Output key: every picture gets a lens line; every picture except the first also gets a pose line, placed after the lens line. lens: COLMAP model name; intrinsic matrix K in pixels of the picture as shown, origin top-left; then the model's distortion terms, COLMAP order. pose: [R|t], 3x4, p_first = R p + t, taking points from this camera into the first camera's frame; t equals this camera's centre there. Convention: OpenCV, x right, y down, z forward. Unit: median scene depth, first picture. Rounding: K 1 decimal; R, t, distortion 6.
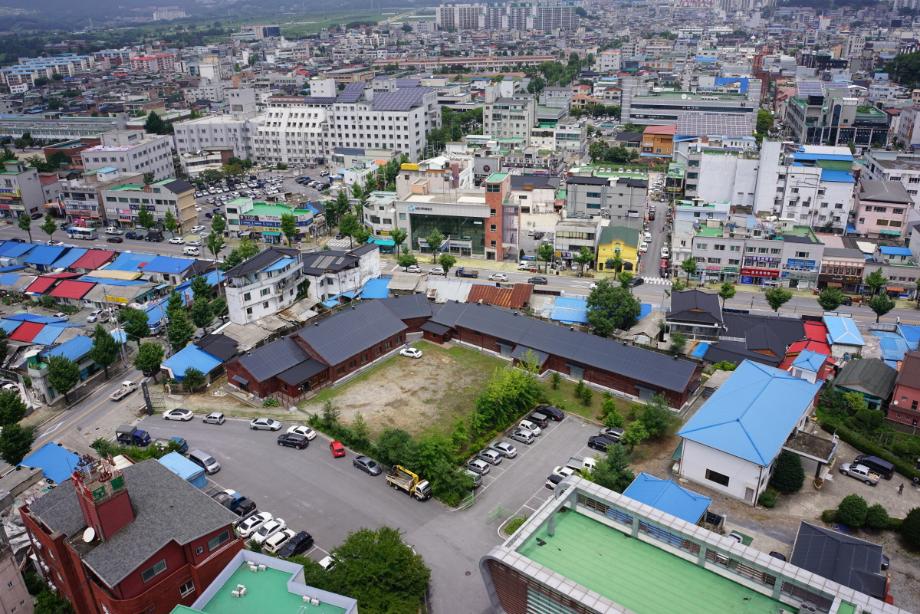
lens RADIAL K [[700.6, 0, 456.8], [0, 700.6, 310.4], [0, 0, 1]] dist [-0.059030, 0.009743]
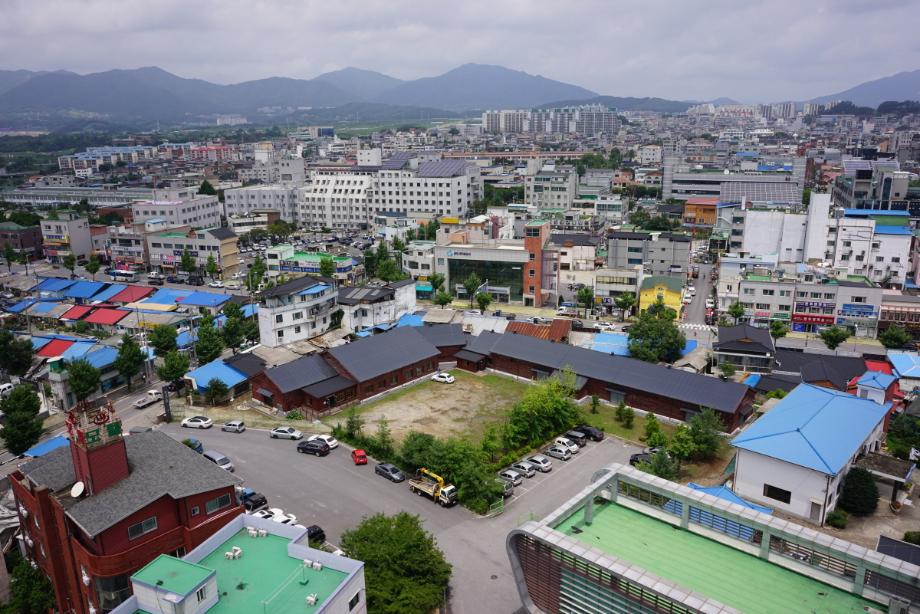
lens RADIAL K [[696.0, 0, 457.0], [0, 696.0, 310.8], [0, 0, 1]] dist [-0.030655, 0.011983]
pose [[0.997948, 0.024602, -0.059111, 0.005460], [-0.032956, 0.988911, -0.144806, 0.074170], [0.054893, 0.146457, 0.987693, 0.031142]]
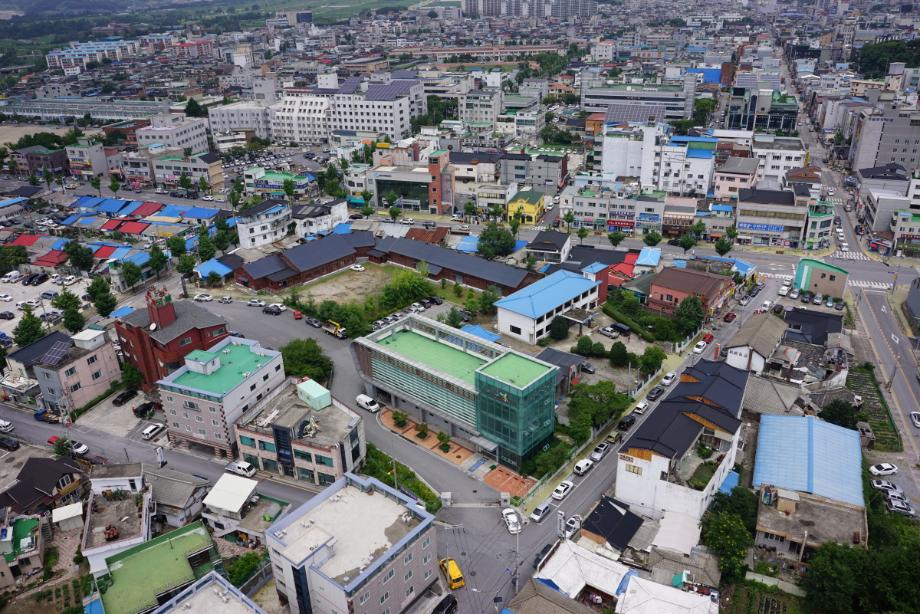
lens RADIAL K [[696.0, 0, 457.0], [0, 696.0, 310.8], [0, 0, 1]] dist [-0.030655, 0.011983]
pose [[0.998588, 0.020589, -0.048978, 0.155618], [-0.019302, 0.999460, 0.026593, 0.075402], [0.049499, -0.025610, 0.998446, -0.338558]]
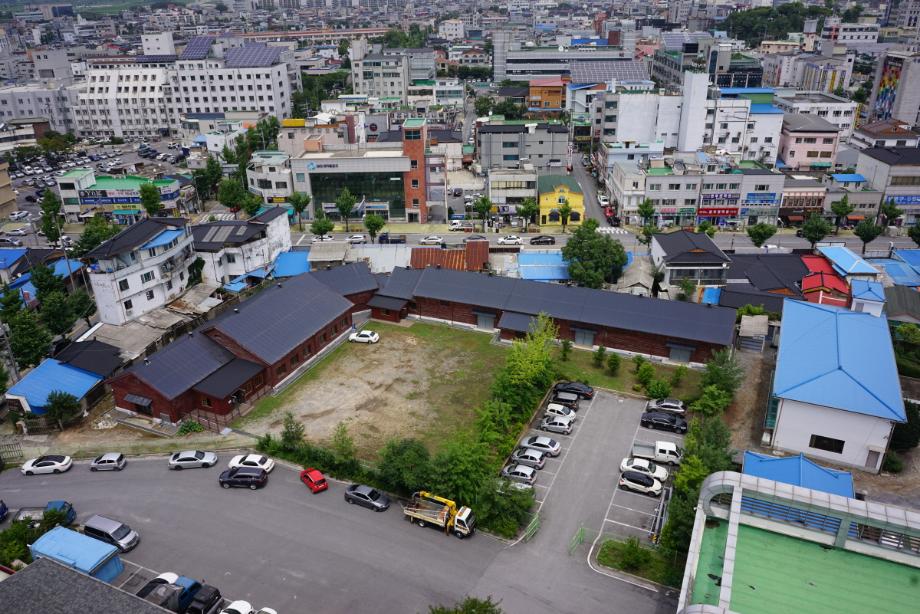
lens RADIAL K [[696.0, 0, 457.0], [0, 696.0, 310.8], [0, 0, 1]] dist [-0.030655, 0.011983]
pose [[0.969174, -0.099860, 0.225234, -0.094133], [0.096260, 0.994992, 0.026940, 0.014777], [-0.226796, -0.004429, 0.973932, 0.164618]]
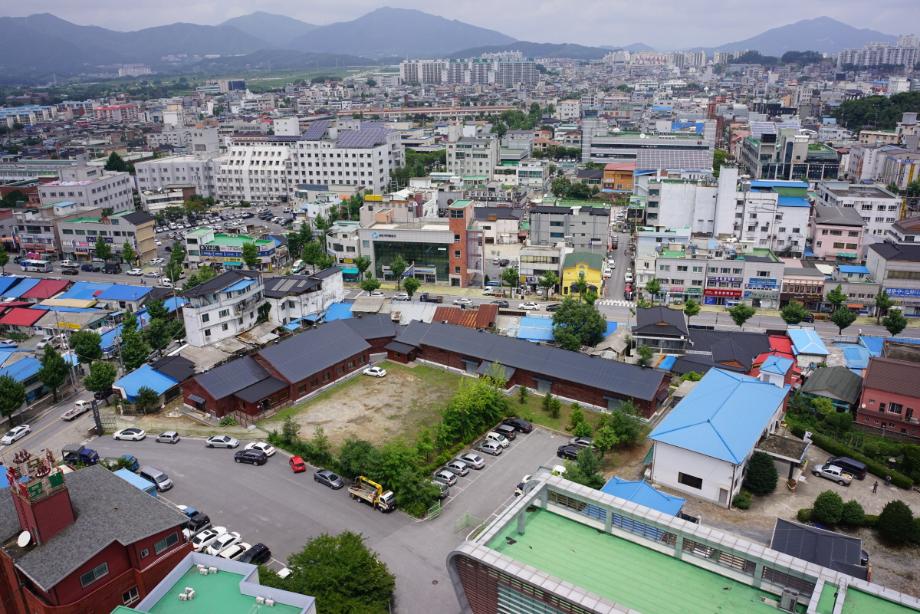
lens RADIAL K [[700.6, 0, 456.8], [0, 700.6, 310.4], [0, 0, 1]] dist [-0.059030, 0.009743]
pose [[0.998765, -0.011620, 0.048308, 0.001841], [0.015255, 0.997024, -0.075569, 0.035076], [-0.047286, 0.076212, 0.995970, 0.012361]]
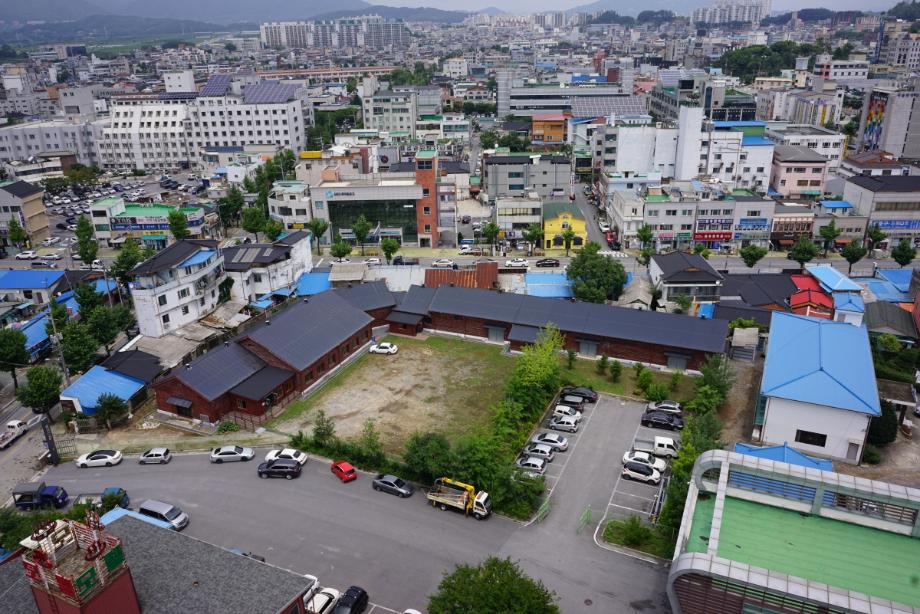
lens RADIAL K [[696.0, 0, 457.0], [0, 696.0, 310.8], [0, 0, 1]] dist [-0.030655, 0.011983]
pose [[0.969761, -0.090482, 0.226666, -0.113536], [0.097845, 0.994971, -0.021439, 0.029258], [-0.223586, 0.042969, 0.973737, 0.126009]]
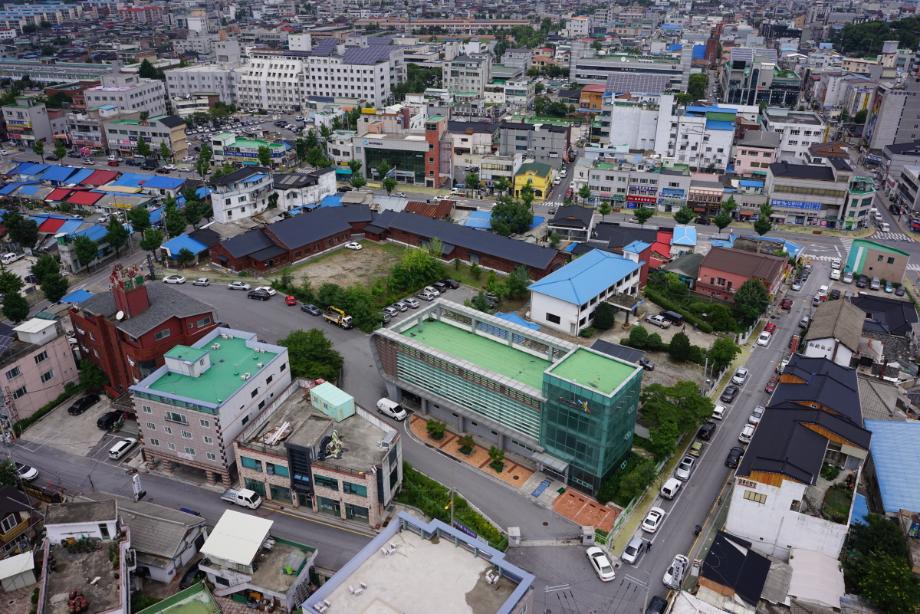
lens RADIAL K [[696.0, 0, 457.0], [0, 696.0, 310.8], [0, 0, 1]] dist [-0.030655, 0.011983]
pose [[0.999564, 0.022464, 0.019151, 0.073409], [-0.023369, 0.998554, 0.048409, 0.079090], [-0.018036, -0.048835, 0.998644, -0.213082]]
